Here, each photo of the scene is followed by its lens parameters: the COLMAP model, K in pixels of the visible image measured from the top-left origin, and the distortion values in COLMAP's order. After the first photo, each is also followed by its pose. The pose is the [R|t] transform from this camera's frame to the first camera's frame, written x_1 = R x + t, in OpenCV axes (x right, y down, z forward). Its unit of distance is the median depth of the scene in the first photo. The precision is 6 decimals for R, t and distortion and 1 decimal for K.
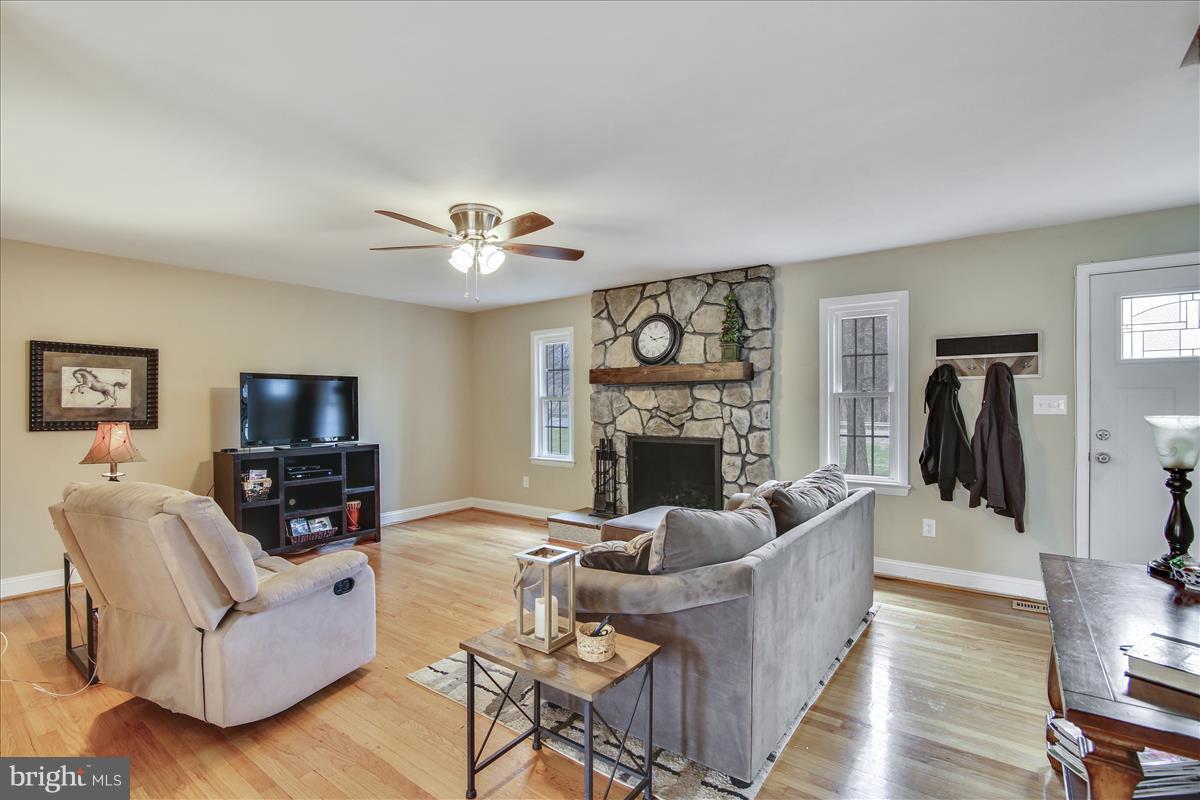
lens RADIAL K [[550.8, 0, 601.8], [0, 550.8, 404.5], [0, 0, 1]] dist [-0.003847, 0.000577]
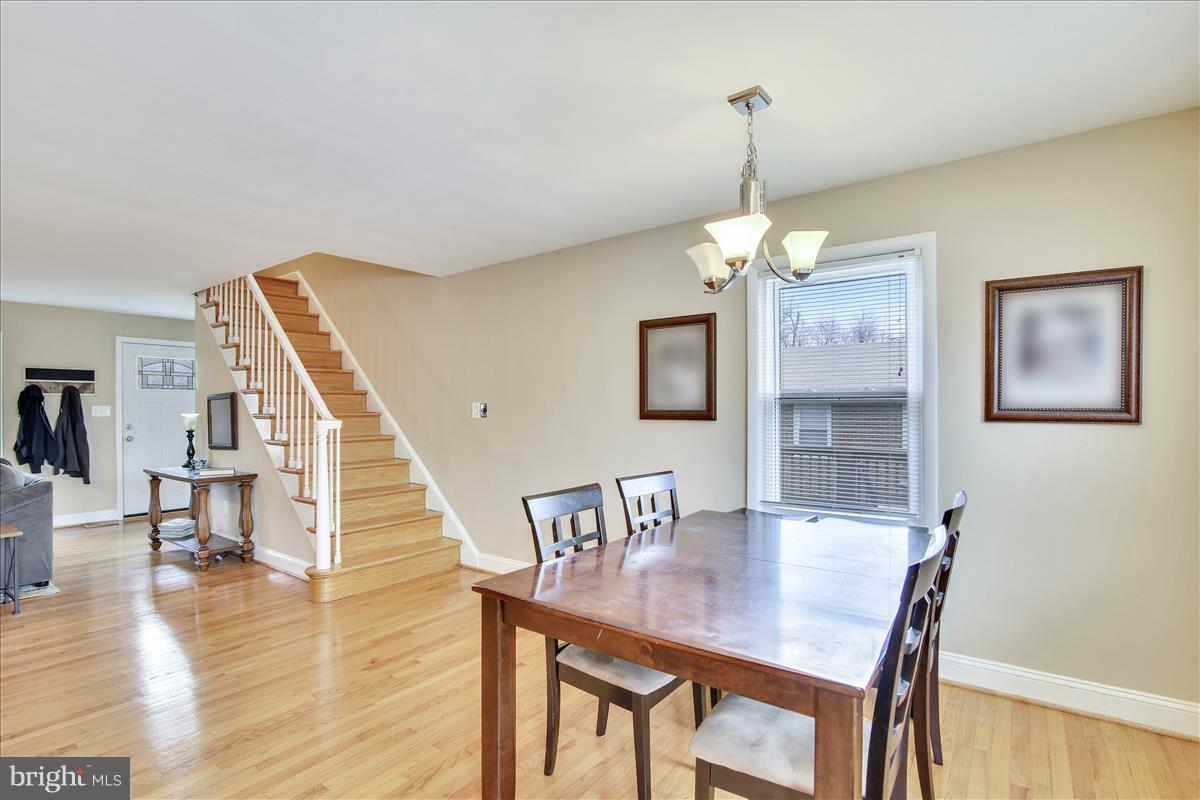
lens RADIAL K [[550.8, 0, 598.3], [0, 550.8, 406.3], [0, 0, 1]] dist [-0.003847, 0.000577]
pose [[-0.010002, 0.009704, 0.999903, -0.948341], [0.008688, 0.999916, -0.009617, 0.015275], [-0.999912, 0.008591, -0.010085, -0.573383]]
